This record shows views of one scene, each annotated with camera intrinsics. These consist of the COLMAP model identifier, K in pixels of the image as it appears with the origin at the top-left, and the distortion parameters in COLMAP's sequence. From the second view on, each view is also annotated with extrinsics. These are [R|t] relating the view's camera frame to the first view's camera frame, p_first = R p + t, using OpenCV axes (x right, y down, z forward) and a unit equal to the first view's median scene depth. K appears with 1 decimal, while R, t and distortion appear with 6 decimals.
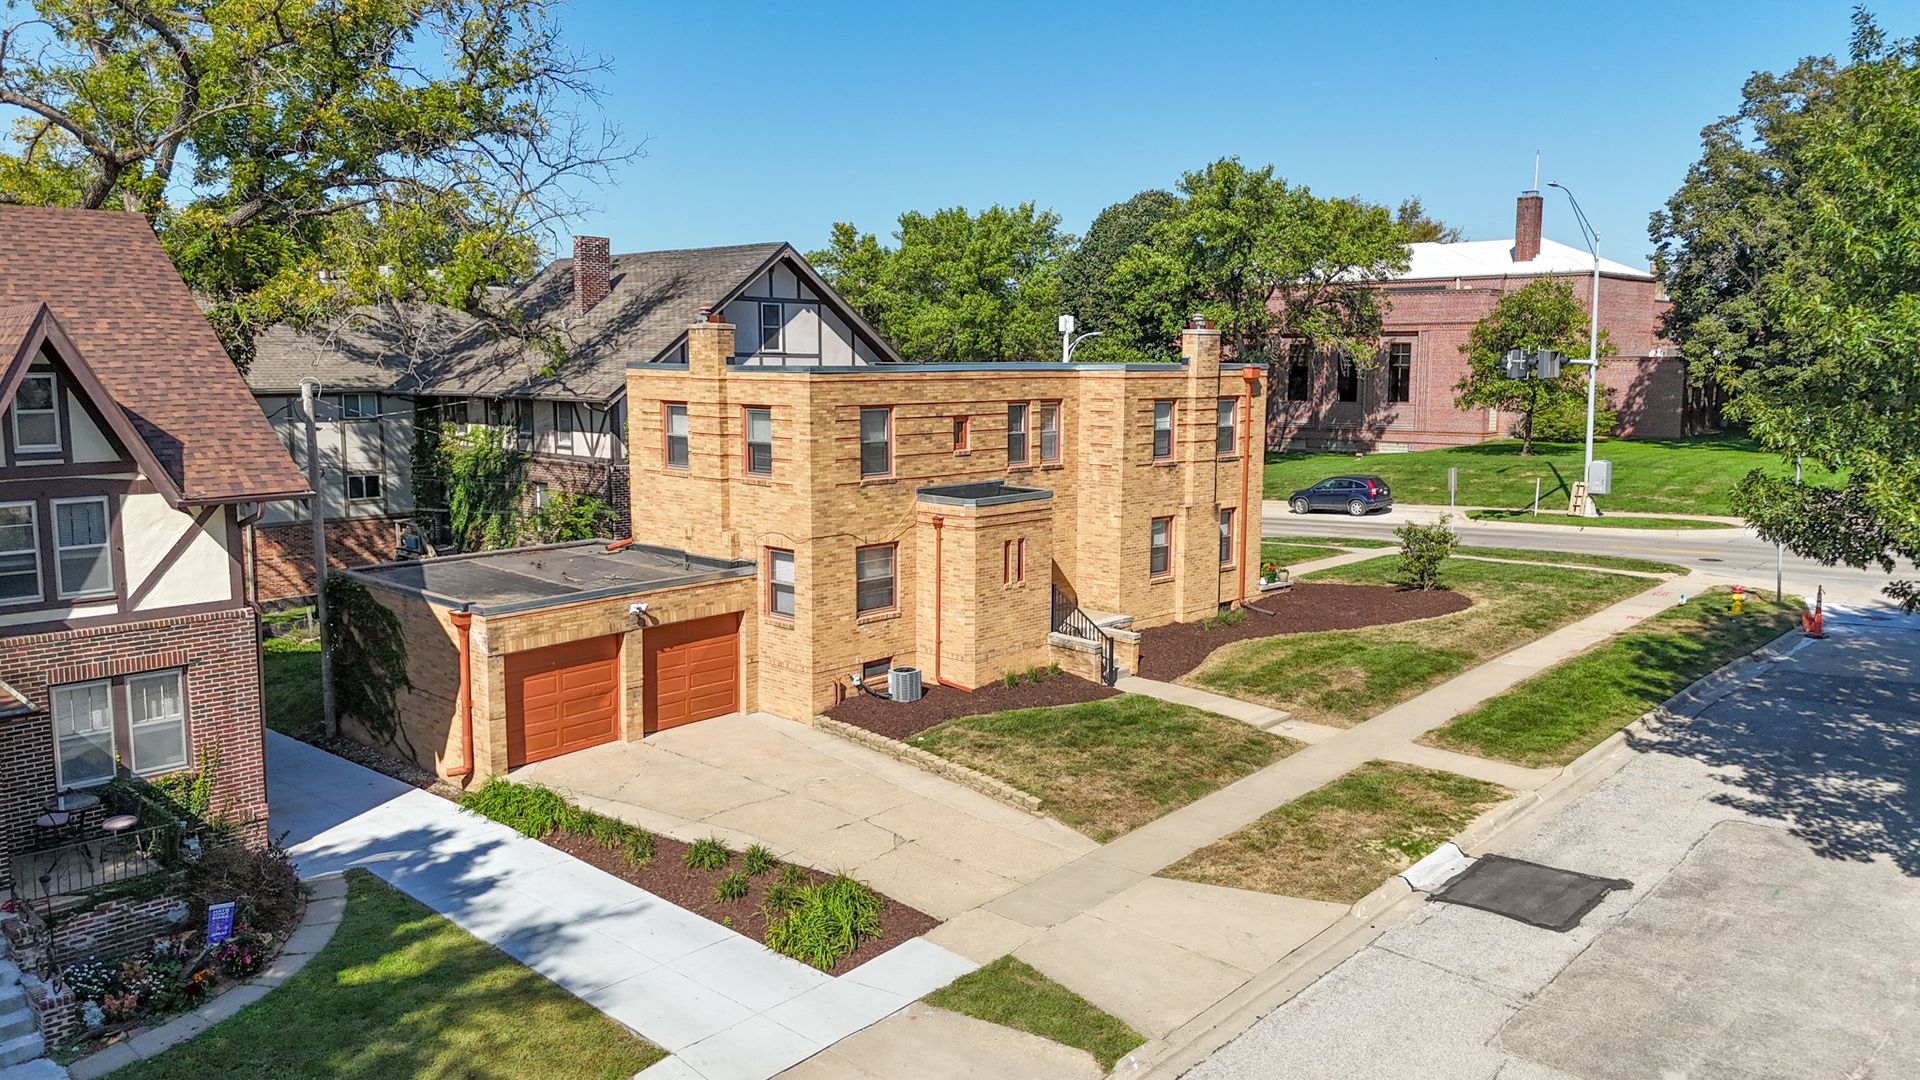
lens RADIAL K [[1390.0, 0, 960.0], [0, 1390.0, 540.0], [0, 0, 1]] dist [0.121158, 0.000192]
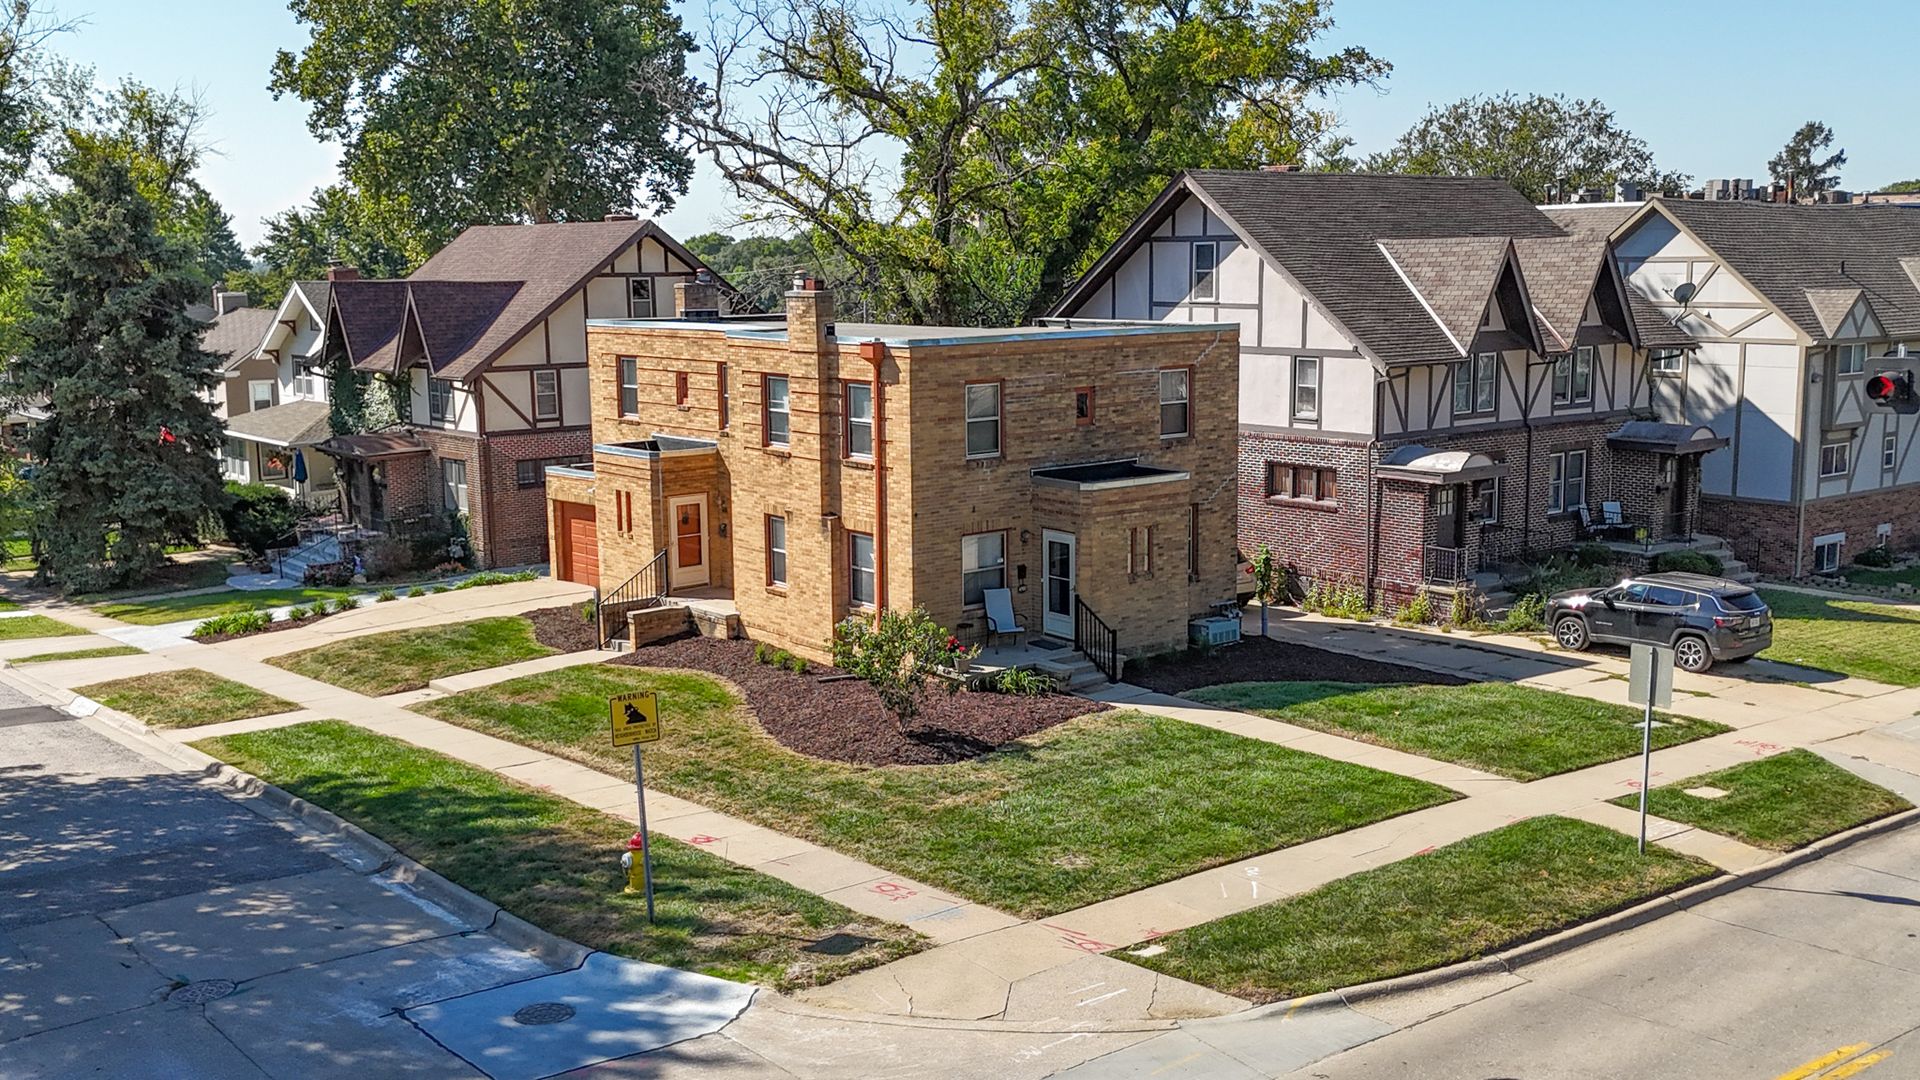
lens RADIAL K [[1872.4, 0, 960.0], [0, 1872.4, 540.0], [0, 0, 1]] dist [0.123793, -0.244744]
pose [[-0.158692, 0.142459, -0.976997, 1.355489], [-0.119372, 0.979508, 0.162215, -0.218756], [0.980085, 0.142369, -0.138434, 1.416608]]
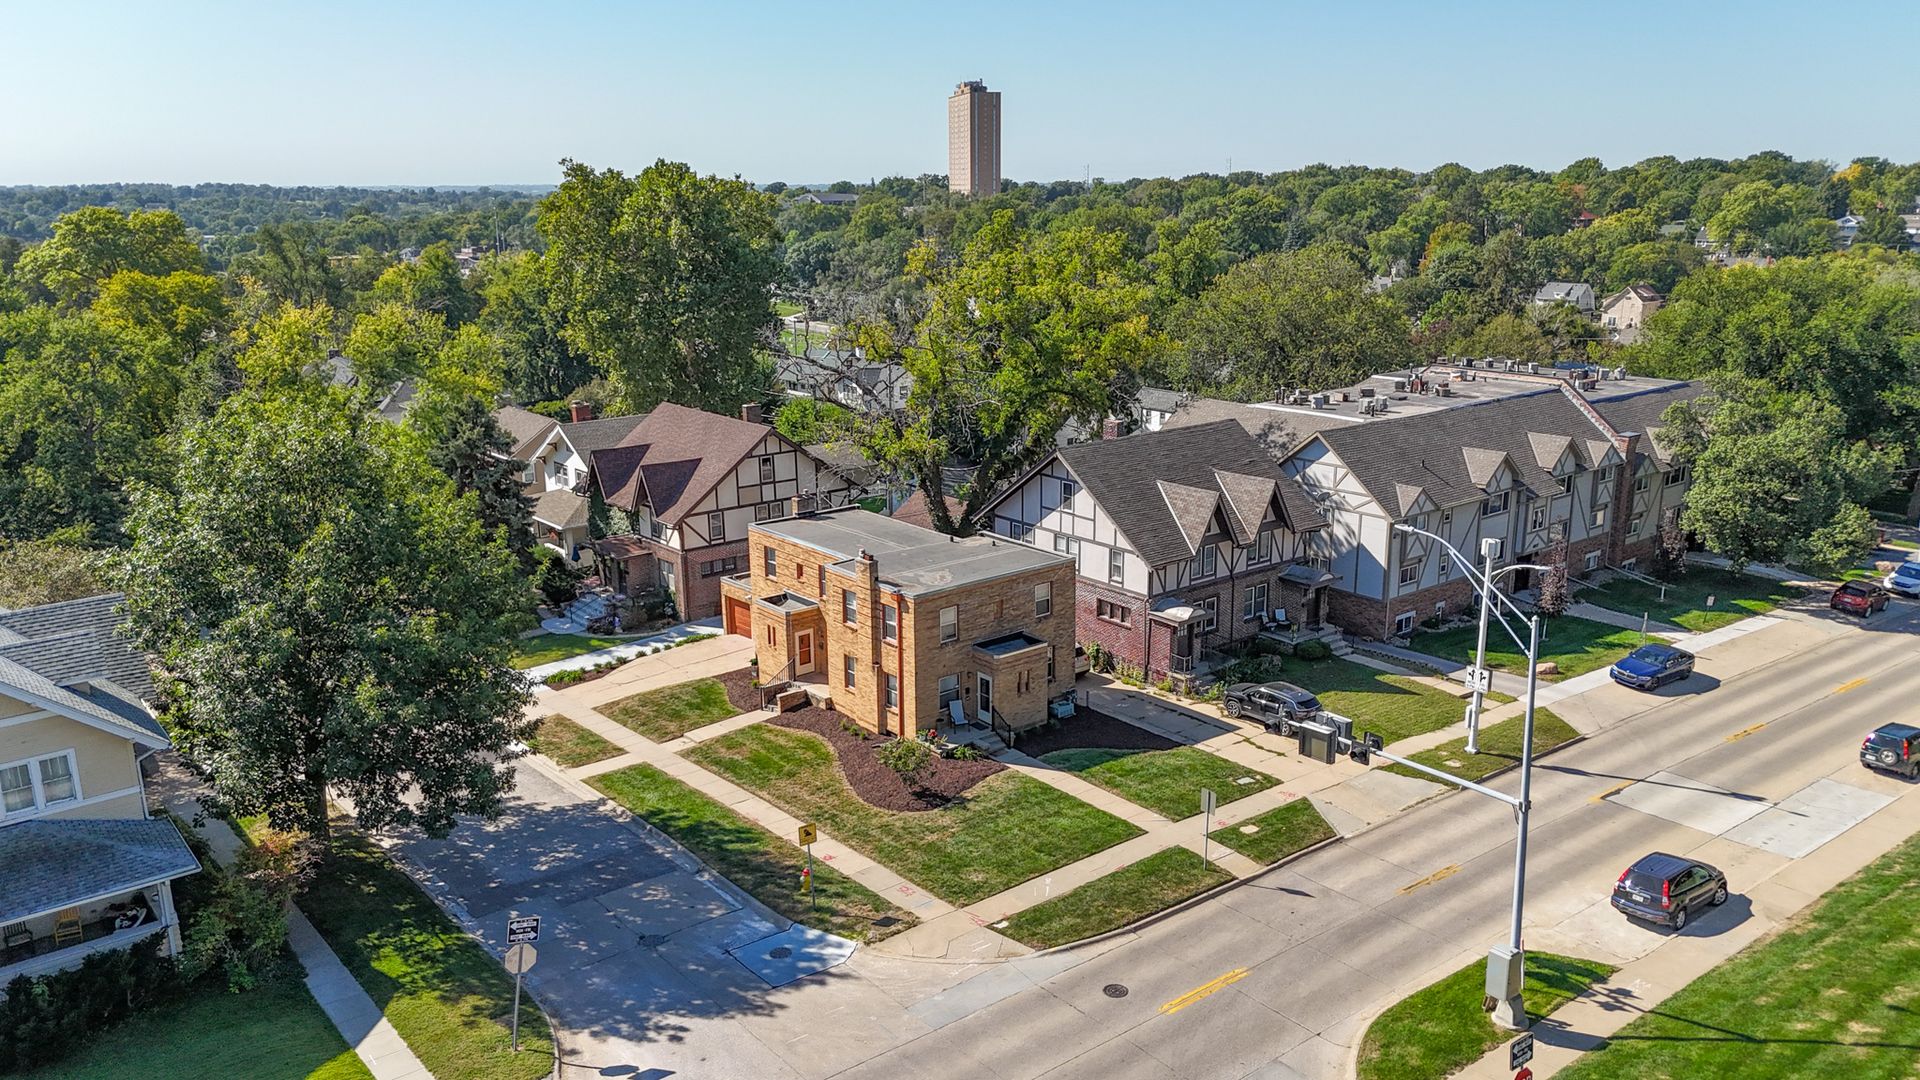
lens RADIAL K [[1390.0, 0, 960.0], [0, 1390.0, 540.0], [0, 0, 1]] dist [0.121158, 0.000192]
pose [[-0.156853, 0.234986, -0.959259, 1.928938], [-0.119286, 0.959664, 0.254591, -0.674521], [0.980392, 0.154360, -0.122496, 1.480374]]
